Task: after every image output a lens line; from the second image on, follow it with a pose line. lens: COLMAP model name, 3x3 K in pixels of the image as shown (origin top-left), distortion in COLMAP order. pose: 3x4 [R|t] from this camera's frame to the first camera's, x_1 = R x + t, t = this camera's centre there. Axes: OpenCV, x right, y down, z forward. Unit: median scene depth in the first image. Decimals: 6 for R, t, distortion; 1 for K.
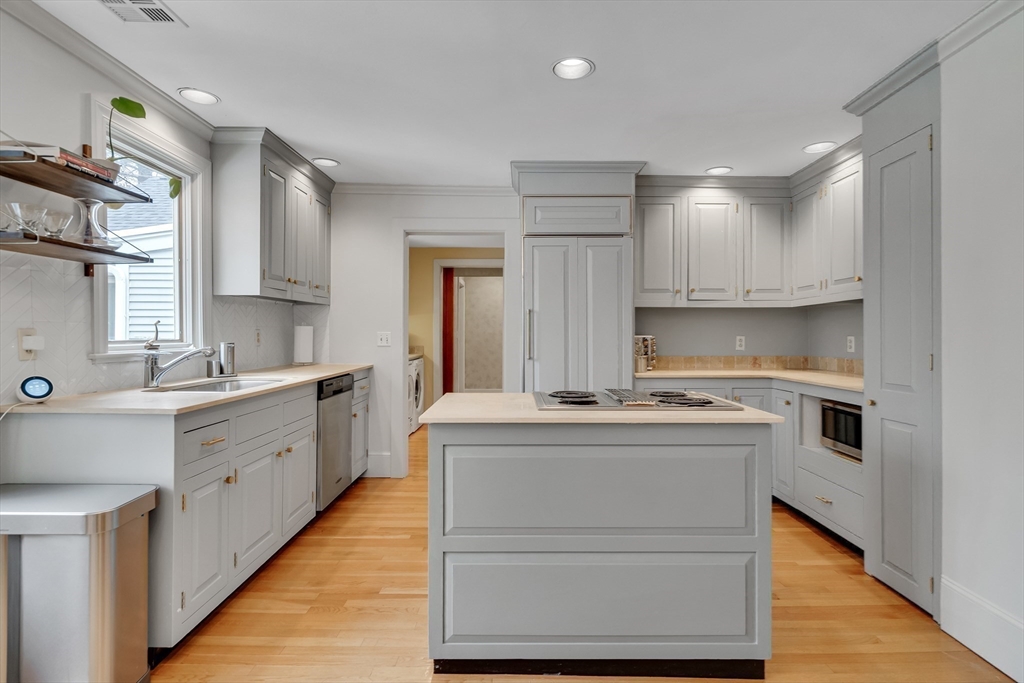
lens RADIAL K [[529.0, 0, 513.2], [0, 529.0, 330.5], [0, 0, 1]] dist [0.002602, 0.000544]
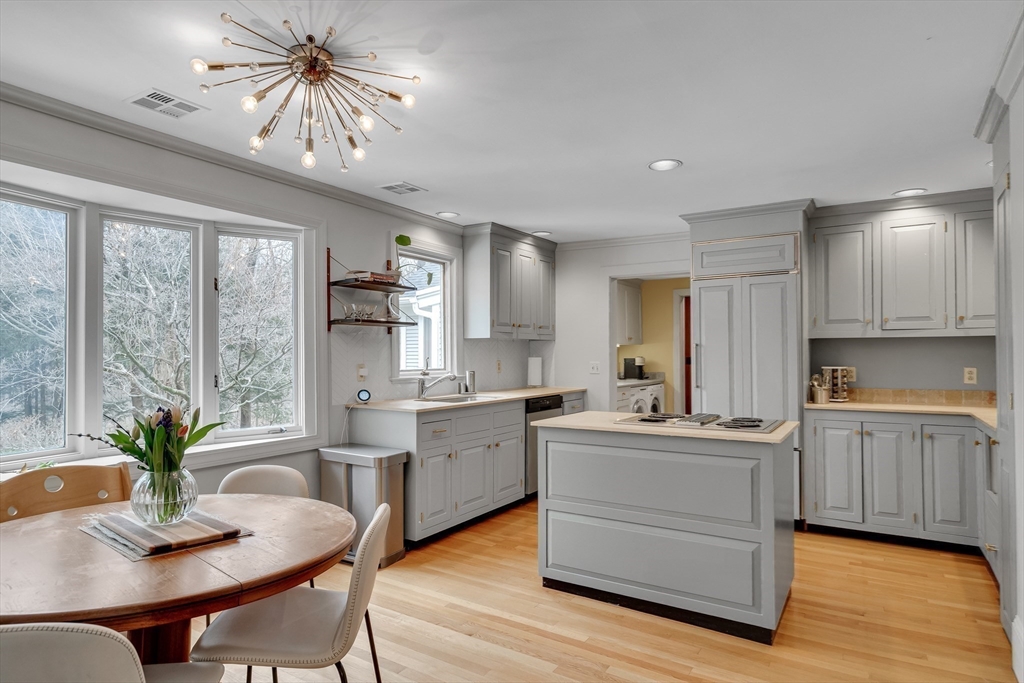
lens RADIAL K [[577.1, 0, 512.0], [0, 577.1, 341.5], [0, 0, 1]] dist [0.002101, -0.000329]
pose [[0.847339, -0.015710, -0.530819, 0.420564], [0.006420, 0.999792, -0.019342, -0.027391], [0.531013, 0.012981, 0.847264, -0.308032]]
